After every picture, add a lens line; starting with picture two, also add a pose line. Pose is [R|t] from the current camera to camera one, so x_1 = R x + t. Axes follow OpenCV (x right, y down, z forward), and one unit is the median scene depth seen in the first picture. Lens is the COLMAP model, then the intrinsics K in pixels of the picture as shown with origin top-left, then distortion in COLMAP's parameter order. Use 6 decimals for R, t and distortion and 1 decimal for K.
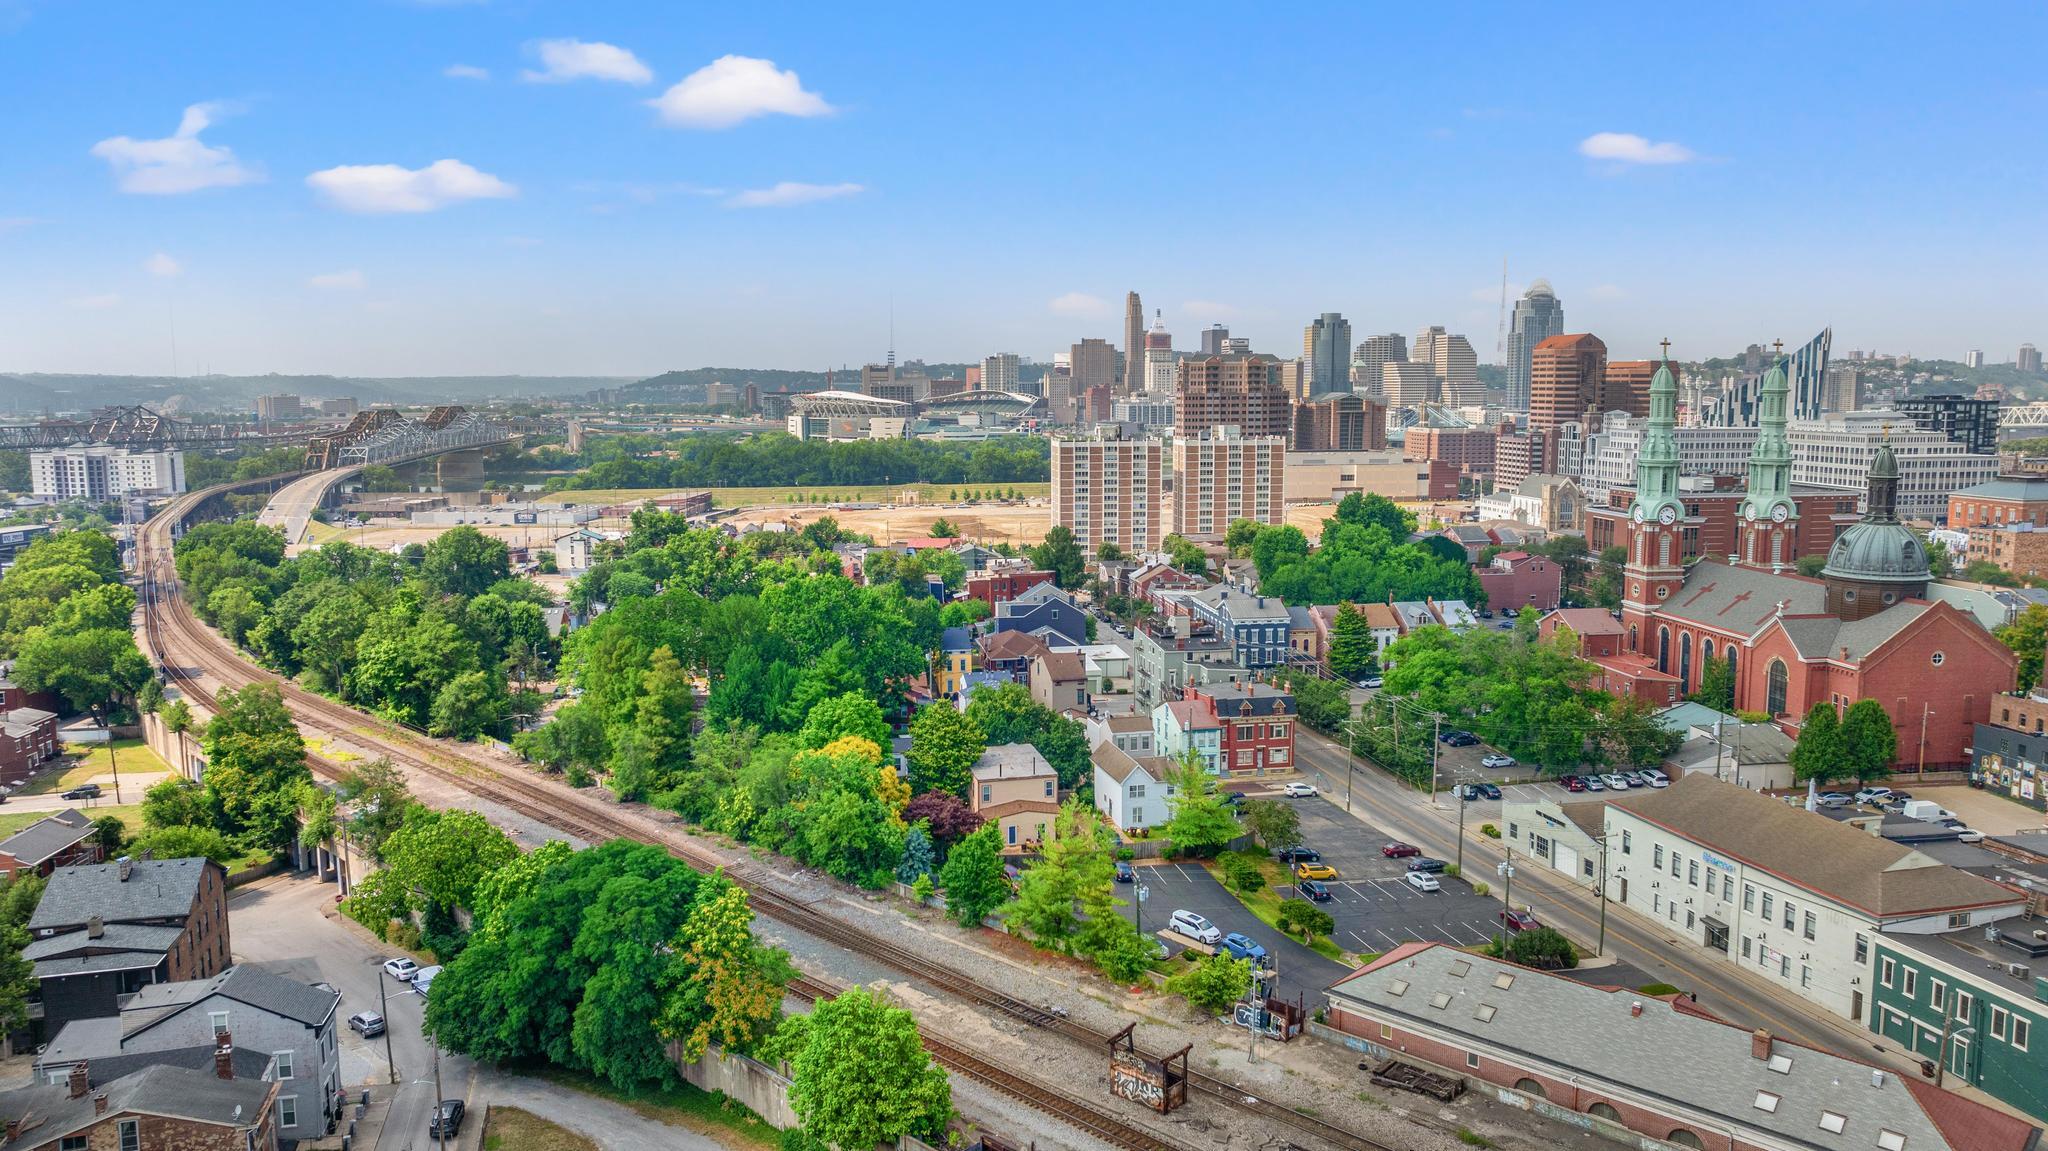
lens RADIAL K [[1444.4, 0, 1024.0], [0, 1444.4, 575.5], [0, 0, 1]] dist [-0.004236, 0.025447]
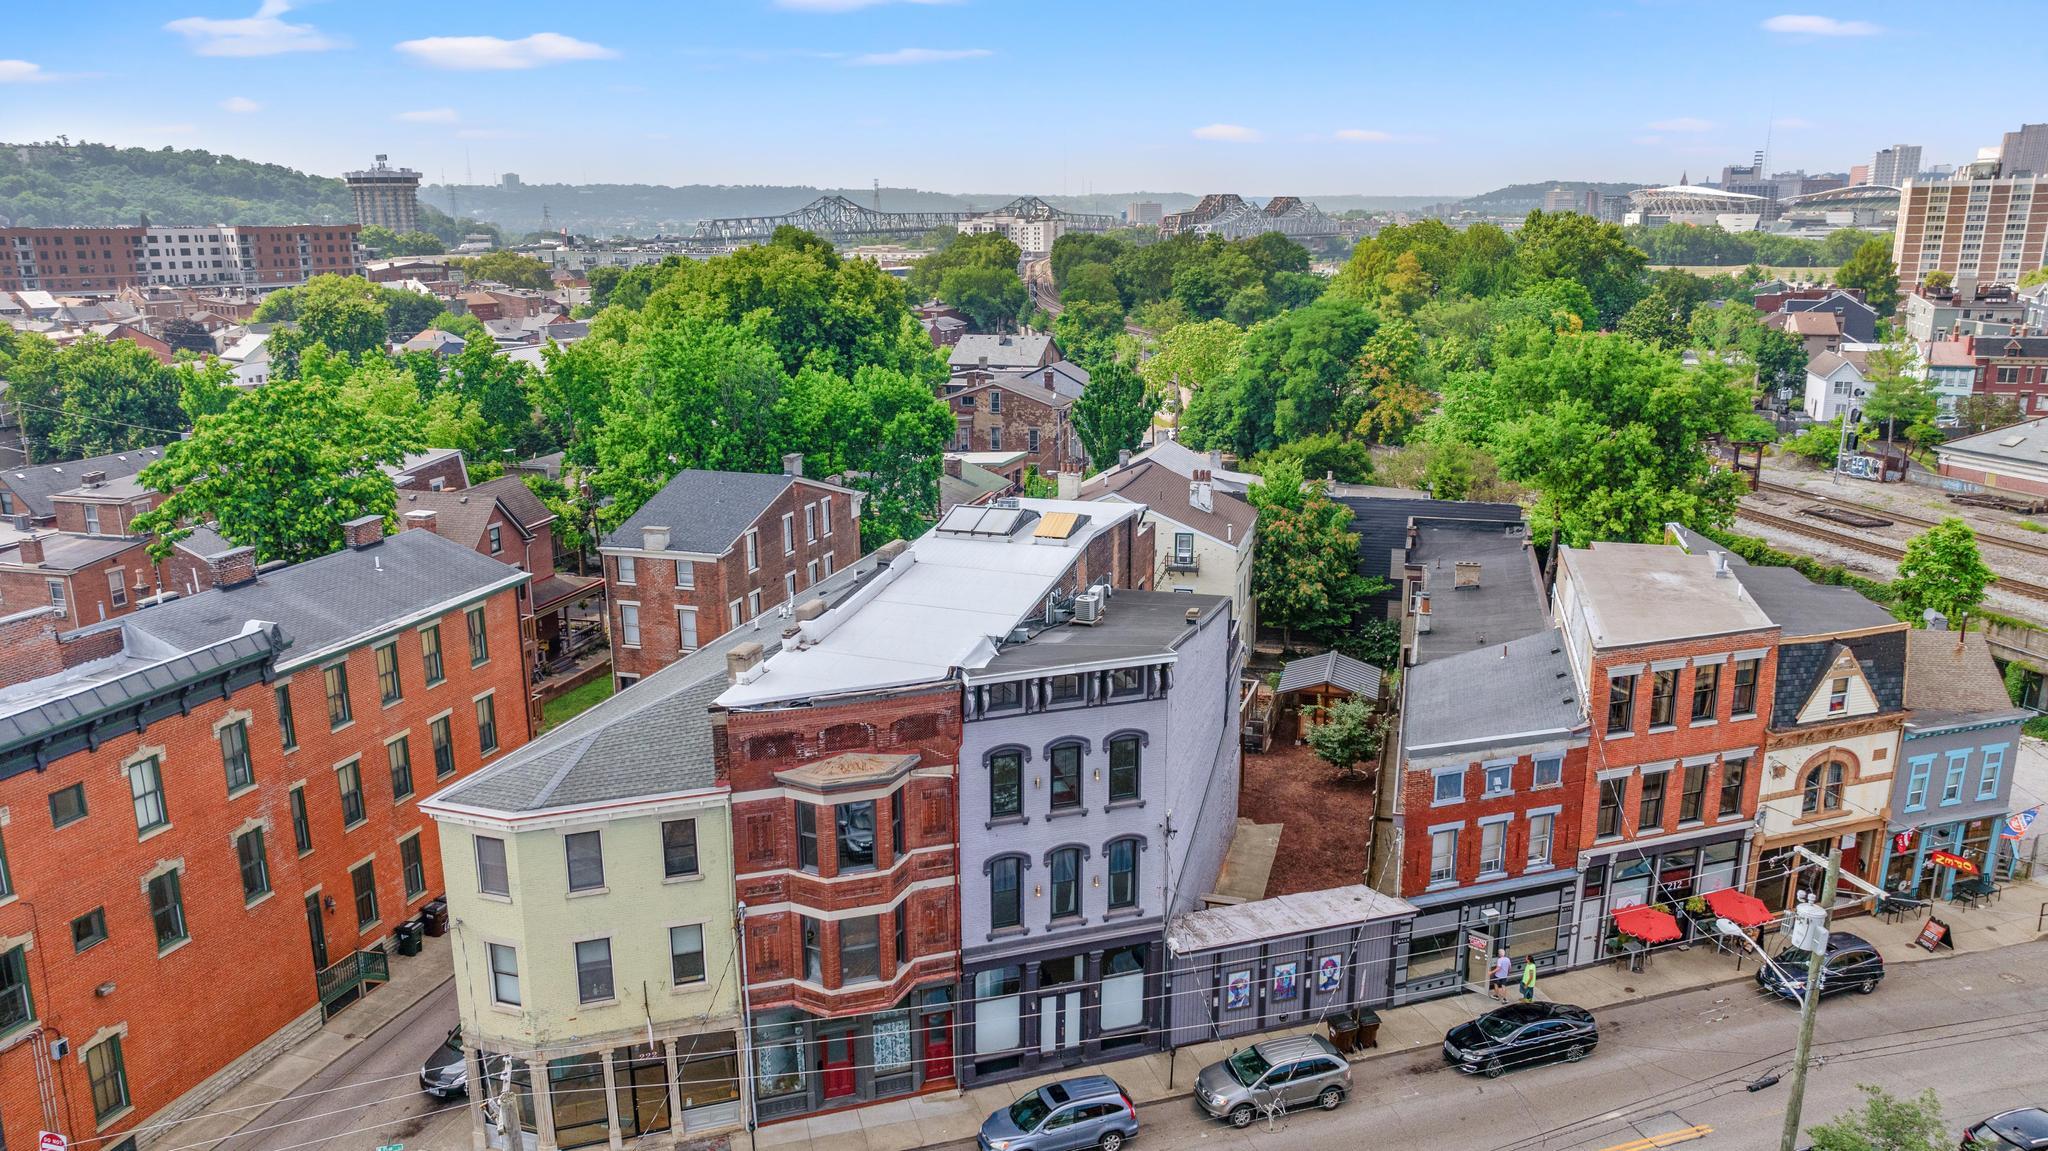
lens RADIAL K [[1473.5, 0, 1025.4], [0, 1473.5, 593.5], [0, 0, 1]] dist [-0.119884, 0.144996]
pose [[0.849648, 0.127149, -0.511793, 0.106428], [-0.062519, 0.987940, 0.141651, 0.156564], [0.523632, -0.088357, 0.847351, -0.144630]]
